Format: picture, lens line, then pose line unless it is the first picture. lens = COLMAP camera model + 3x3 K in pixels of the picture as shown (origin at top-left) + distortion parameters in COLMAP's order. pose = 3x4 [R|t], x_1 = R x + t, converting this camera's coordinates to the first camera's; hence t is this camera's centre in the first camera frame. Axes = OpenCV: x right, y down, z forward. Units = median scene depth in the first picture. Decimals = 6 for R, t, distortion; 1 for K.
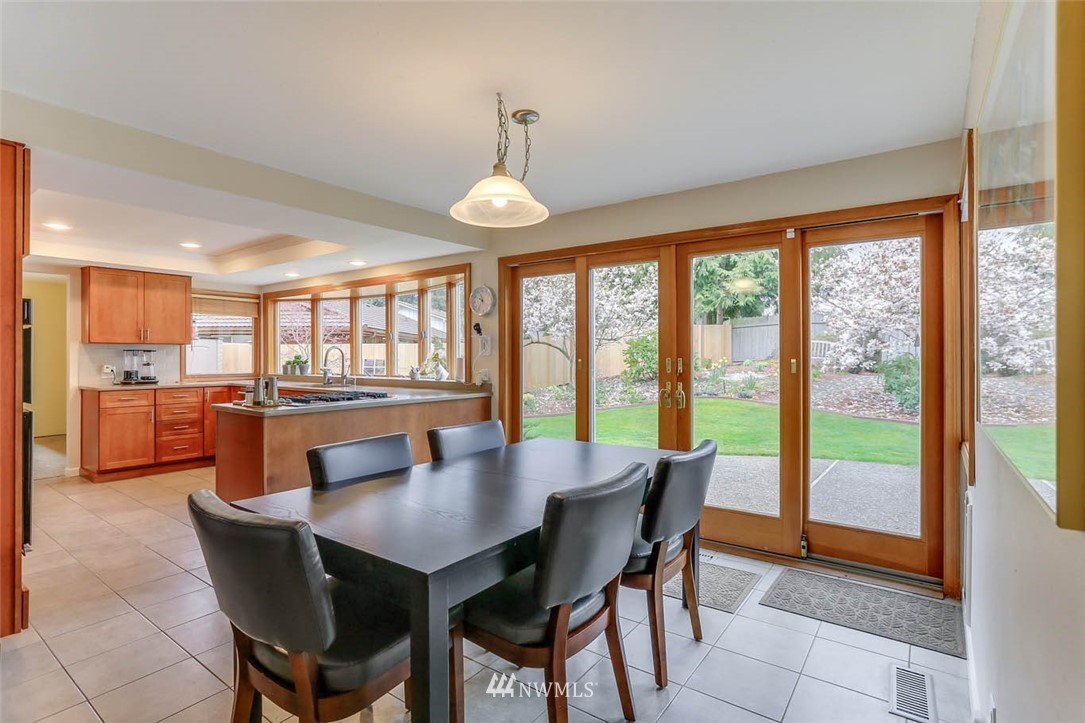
lens RADIAL K [[521.6, 0, 534.1], [0, 521.6, 351.8], [0, 0, 1]] dist [-0.020744, 0.000672]
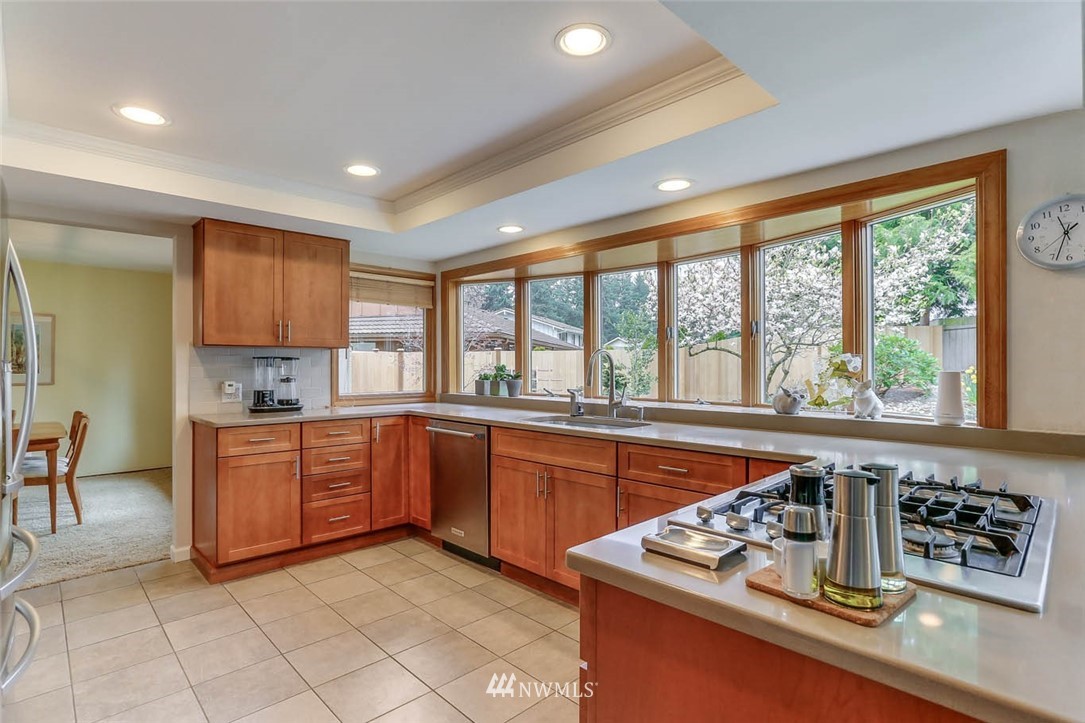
lens RADIAL K [[524.4, 0, 536.4], [0, 524.4, 356.3], [0, 0, 1]] dist [-0.063423, 0.029131]
pose [[0.987463, -0.004425, -0.157786, -0.358549], [0.002917, 0.999948, -0.009787, 0.002475], [0.157821, 0.009204, 0.987425, 0.435435]]
